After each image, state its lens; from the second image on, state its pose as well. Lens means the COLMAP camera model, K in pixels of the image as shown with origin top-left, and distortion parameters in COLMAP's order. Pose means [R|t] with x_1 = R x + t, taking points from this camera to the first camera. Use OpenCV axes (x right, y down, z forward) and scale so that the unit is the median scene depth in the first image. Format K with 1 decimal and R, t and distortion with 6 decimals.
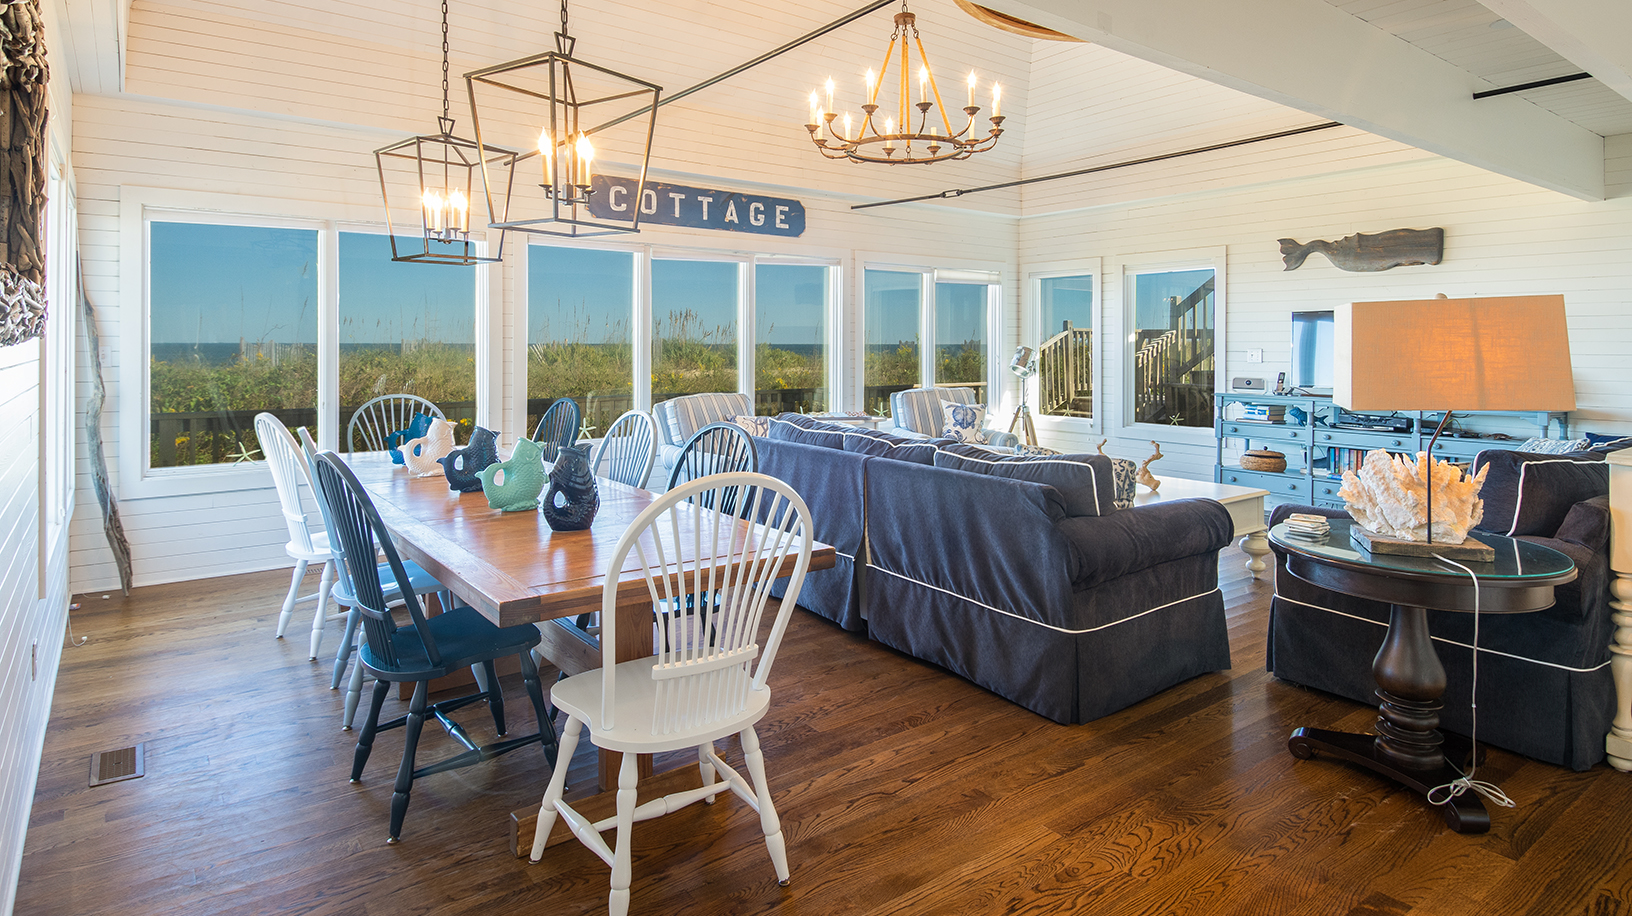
lens RADIAL K [[918.3, 0, 820.3], [0, 918.3, 346.3], [0, 0, 1]] dist [0.080871, -0.069387]
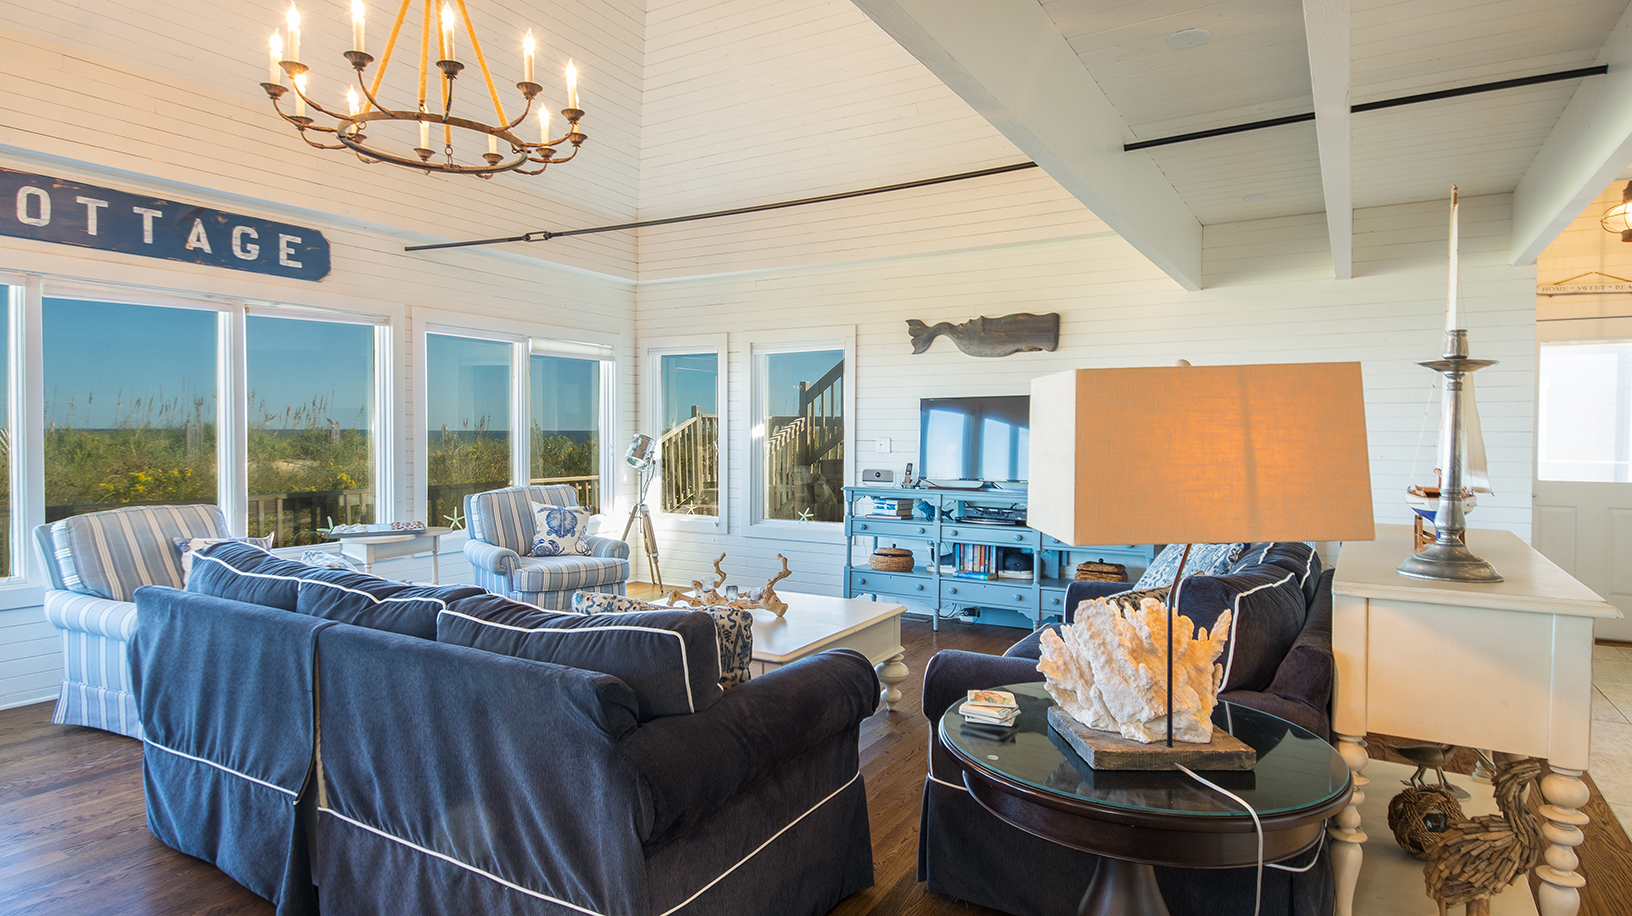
lens RADIAL K [[922.1, 0, 816.0], [0, 922.1, 458.0], [0, 0, 1]] dist [0.021839, -0.019947]
pose [[0.929037, -0.007292, 0.369914, 0.072126], [-0.002804, 0.999638, 0.026747, -0.001689], [-0.369975, -0.025886, 0.928681, 0.192549]]
